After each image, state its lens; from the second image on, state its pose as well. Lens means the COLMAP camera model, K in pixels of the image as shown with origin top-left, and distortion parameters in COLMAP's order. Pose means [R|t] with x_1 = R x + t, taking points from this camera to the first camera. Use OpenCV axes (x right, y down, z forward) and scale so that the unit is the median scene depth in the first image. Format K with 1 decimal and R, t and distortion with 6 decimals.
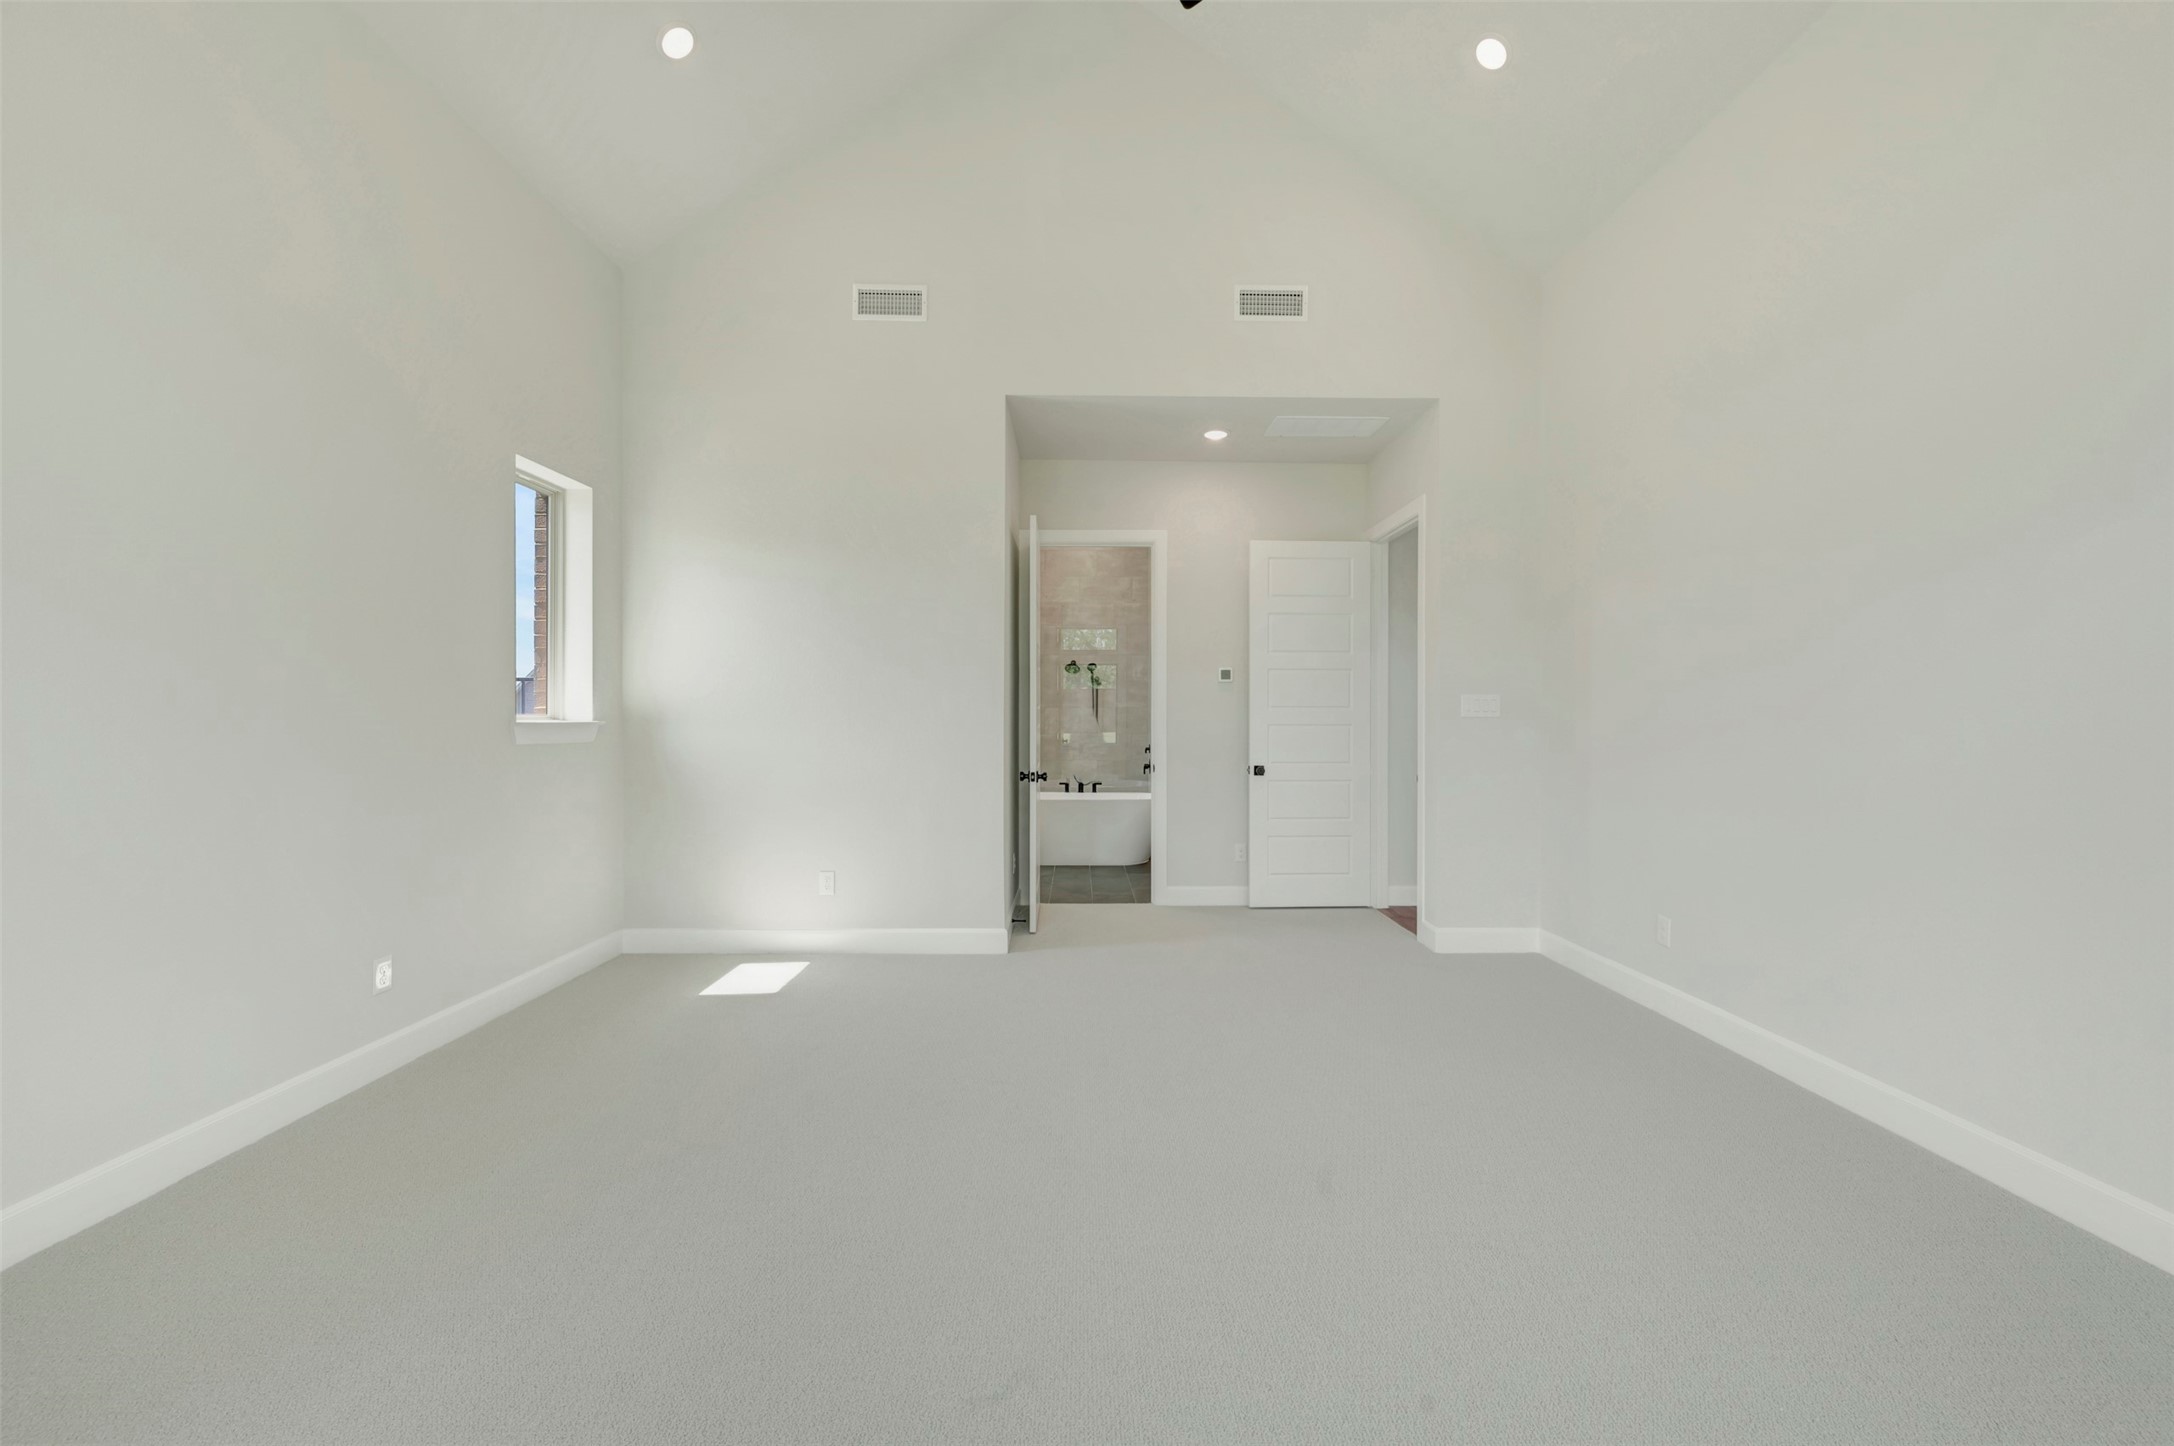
lens RADIAL K [[858.6, 0, 1097.6], [0, 858.6, 718.5], [0, 0, 1]] dist [0.001513, -0.000123]
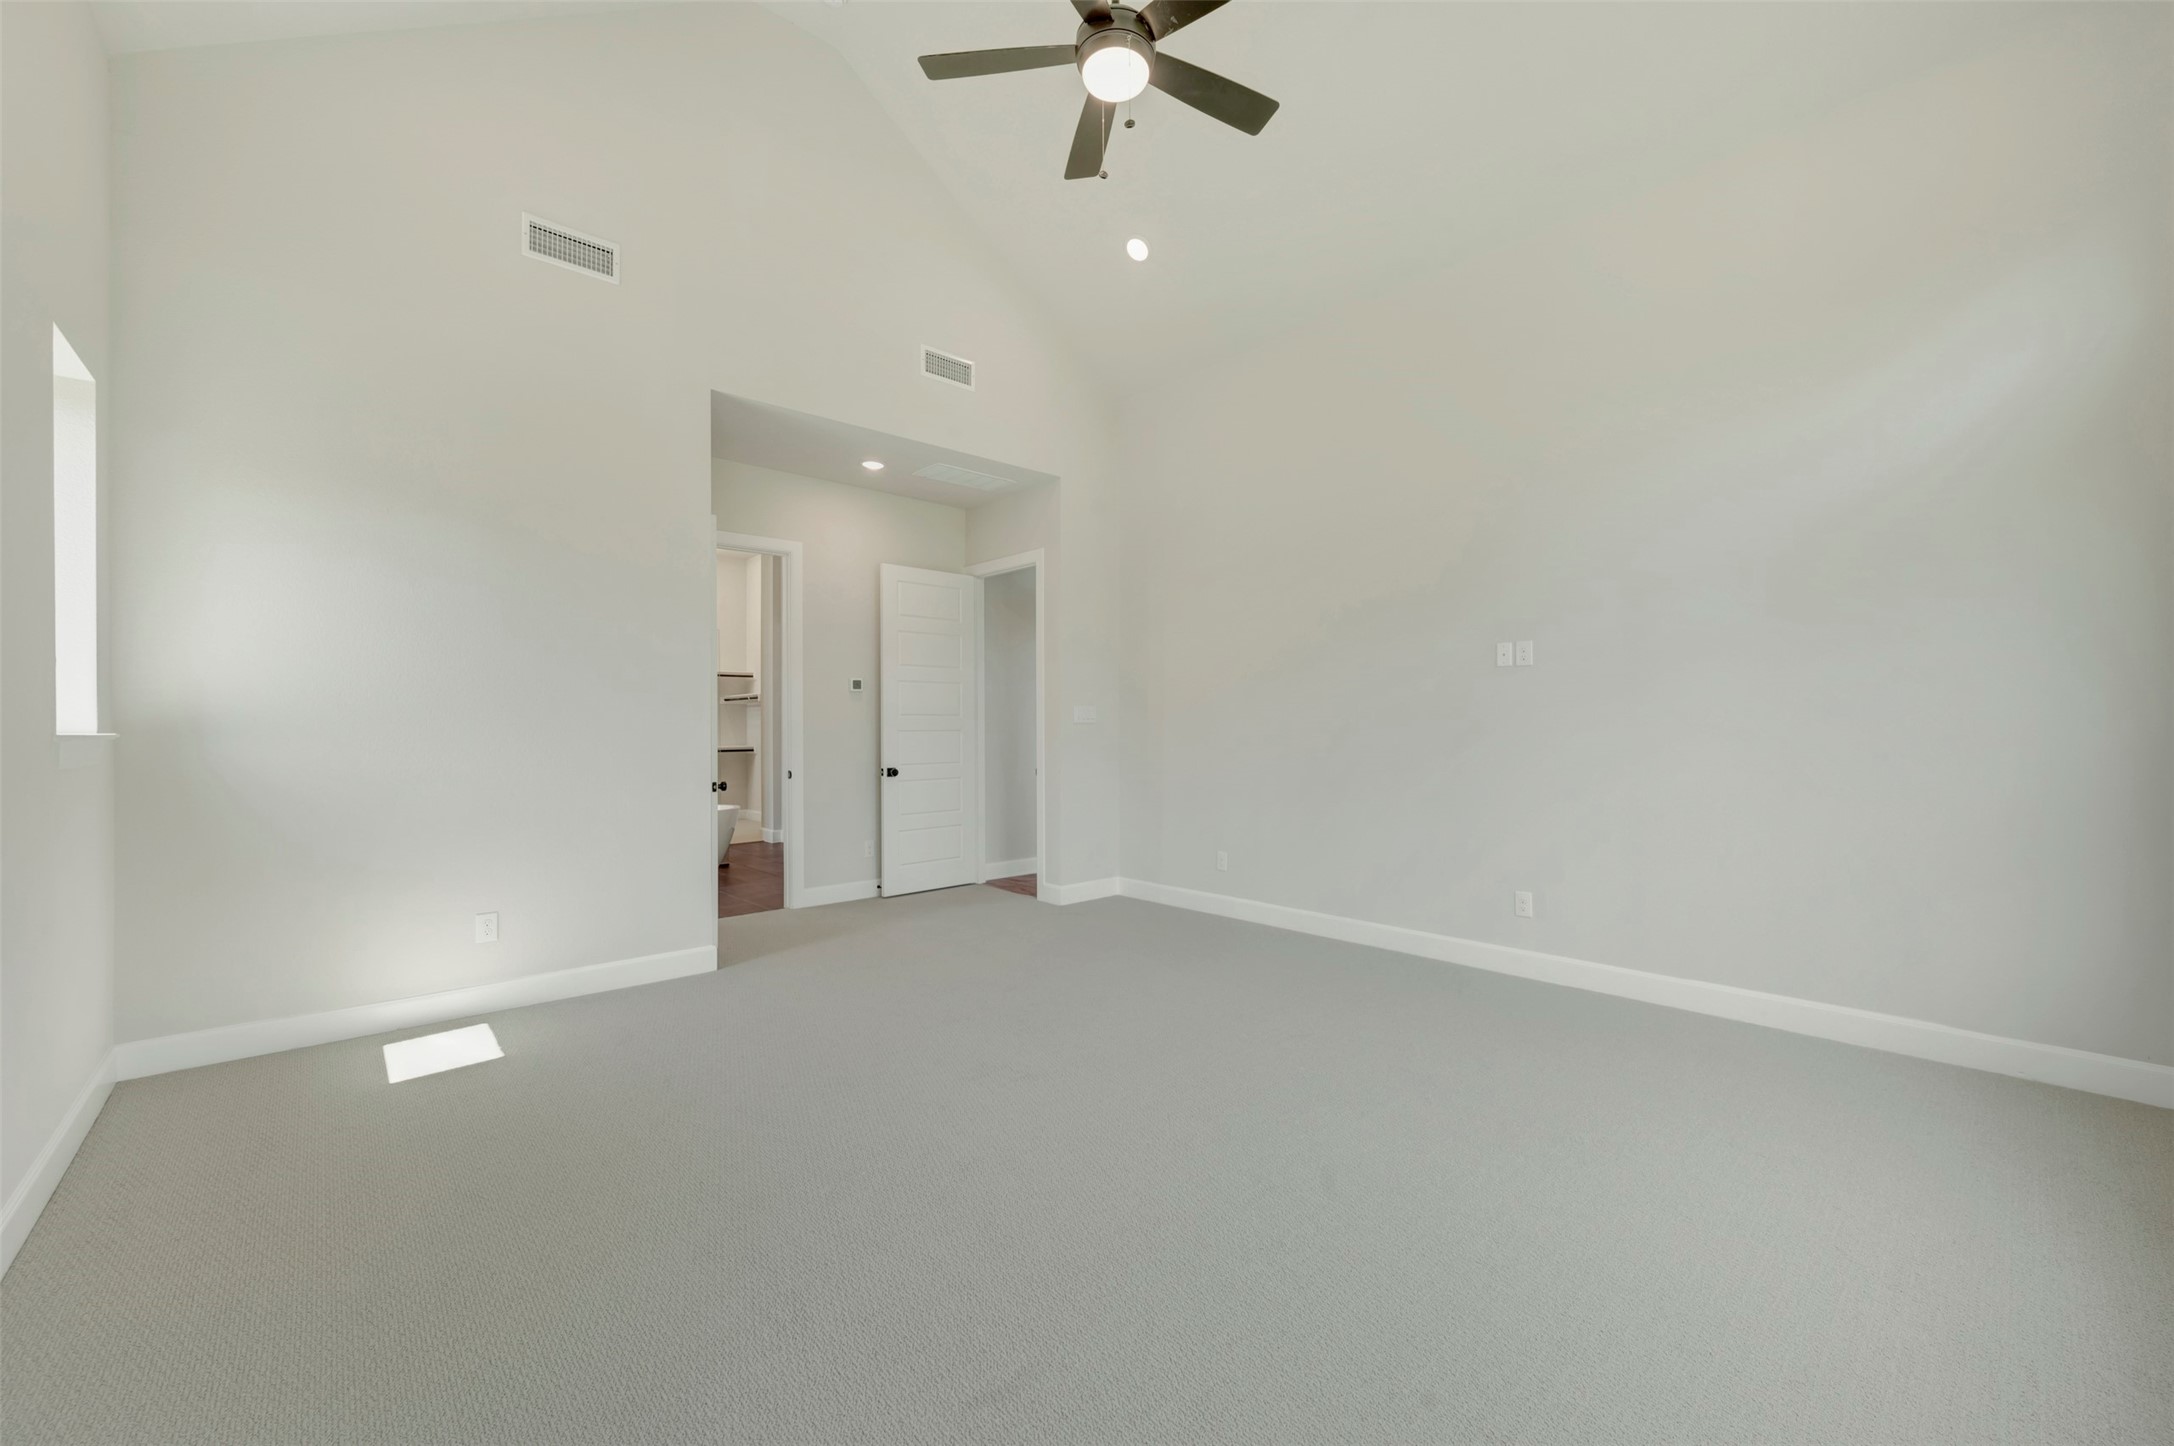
lens RADIAL K [[867.2, 0, 1091.2], [0, 867.2, 727.7], [0, 0, 1]] dist [0.000861, 0.000227]
pose [[0.745611, -0.007234, 0.666342, -0.419249], [0.006911, 0.999971, 0.003123, 0.001576], [-0.666345, 0.002277, 0.745640, -0.005250]]
